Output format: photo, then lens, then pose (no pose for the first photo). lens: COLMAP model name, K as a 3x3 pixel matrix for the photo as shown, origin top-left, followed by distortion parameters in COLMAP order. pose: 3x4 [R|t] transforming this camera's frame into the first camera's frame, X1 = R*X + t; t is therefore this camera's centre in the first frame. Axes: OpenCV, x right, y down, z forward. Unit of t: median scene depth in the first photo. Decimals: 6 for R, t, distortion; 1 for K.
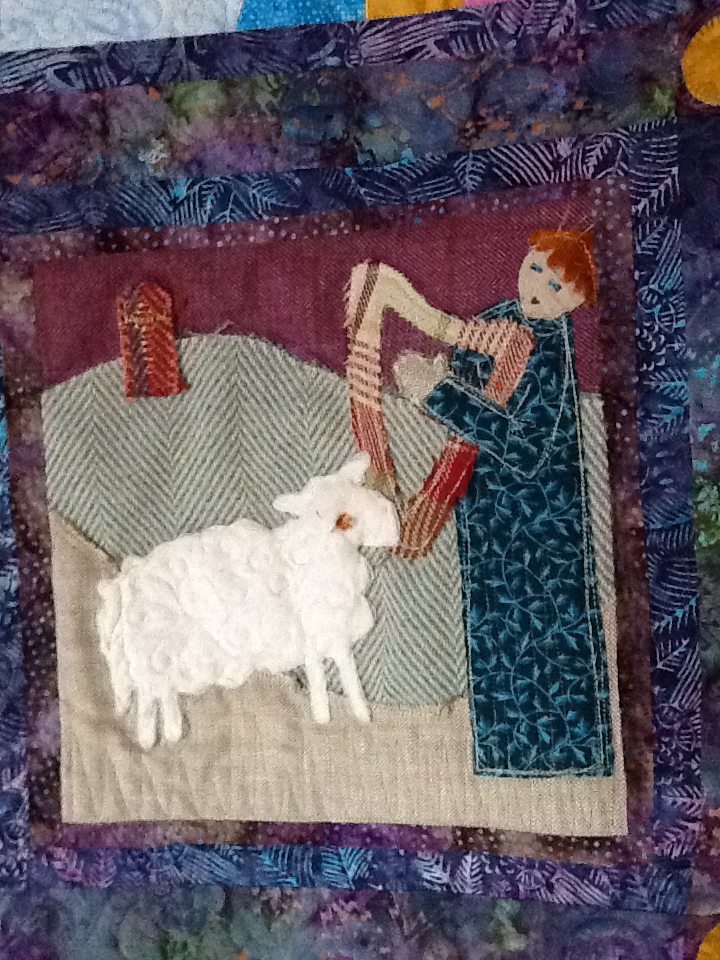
lens RADIAL K [[1178.9, 0, 361.2], [0, 1178.9, 499.5], [0, 0, 1]] dist [0.005009, -0.102509]
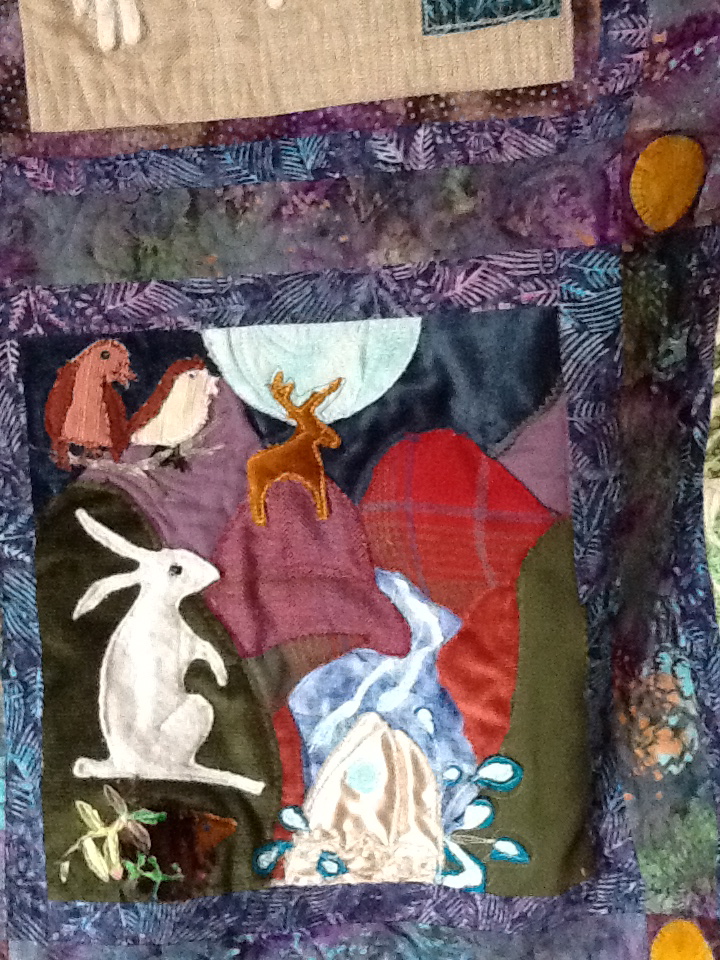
lens RADIAL K [[1178.9, 0, 361.2], [0, 1178.9, 499.5], [0, 0, 1]] dist [0.005009, -0.102509]
pose [[0.998237, -0.006000, -0.059055, 0.095686], [0.019633, 0.972259, 0.233080, 0.366806], [0.056018, -0.233828, 0.970663, -0.055838]]
